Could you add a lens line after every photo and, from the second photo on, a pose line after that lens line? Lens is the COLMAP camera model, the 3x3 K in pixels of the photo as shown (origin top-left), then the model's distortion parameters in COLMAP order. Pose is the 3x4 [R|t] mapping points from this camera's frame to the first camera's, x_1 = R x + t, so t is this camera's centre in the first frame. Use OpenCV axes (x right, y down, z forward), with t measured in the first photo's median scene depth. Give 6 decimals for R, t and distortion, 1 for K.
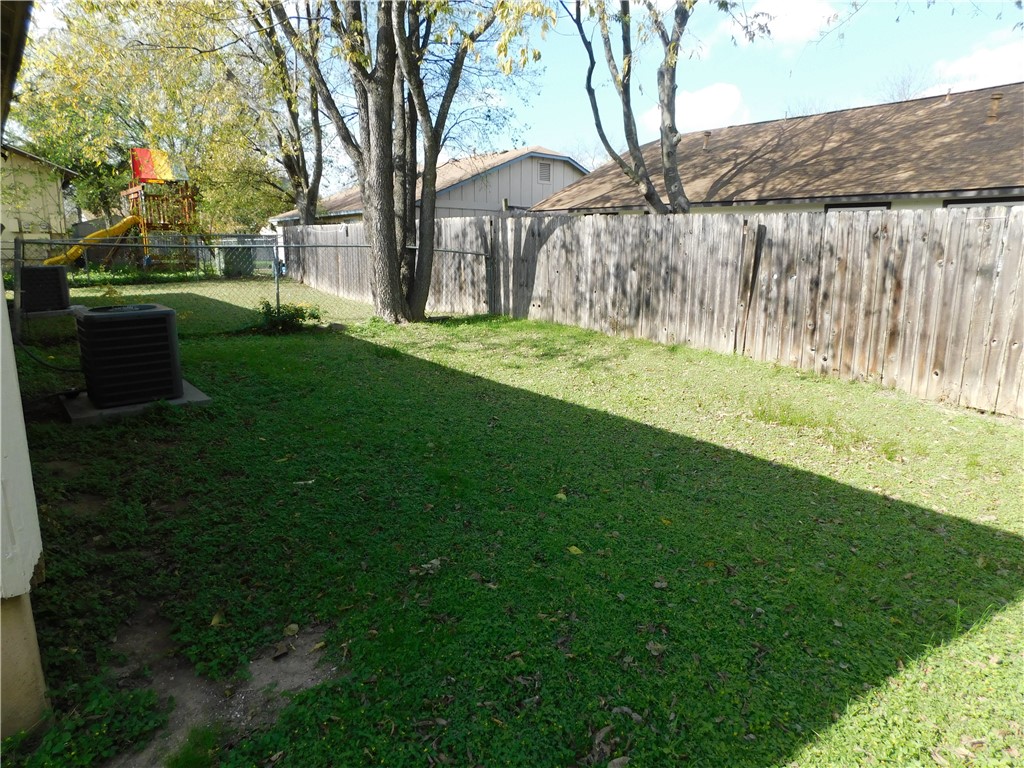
lens RADIAL K [[677.8, 0, 504.9], [0, 677.8, 382.4], [0, 0, 1]] dist [-0.063534, 0.052426]
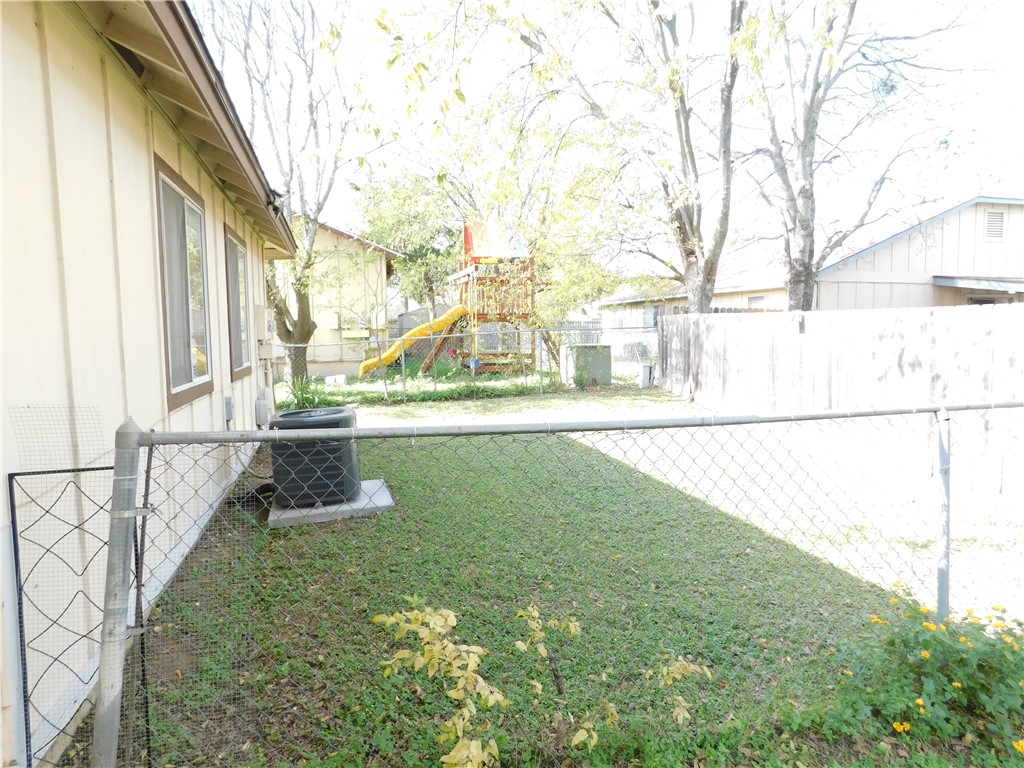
lens RADIAL K [[677.8, 0, 512.0], [0, 677.8, 382.4], [0, 0, 1]] dist [-0.063534, 0.052426]
pose [[0.917384, 0.010486, -0.397865, -0.194004], [-0.055874, 0.993146, -0.102658, -0.085805], [0.394062, 0.116407, 0.911682, 0.325021]]
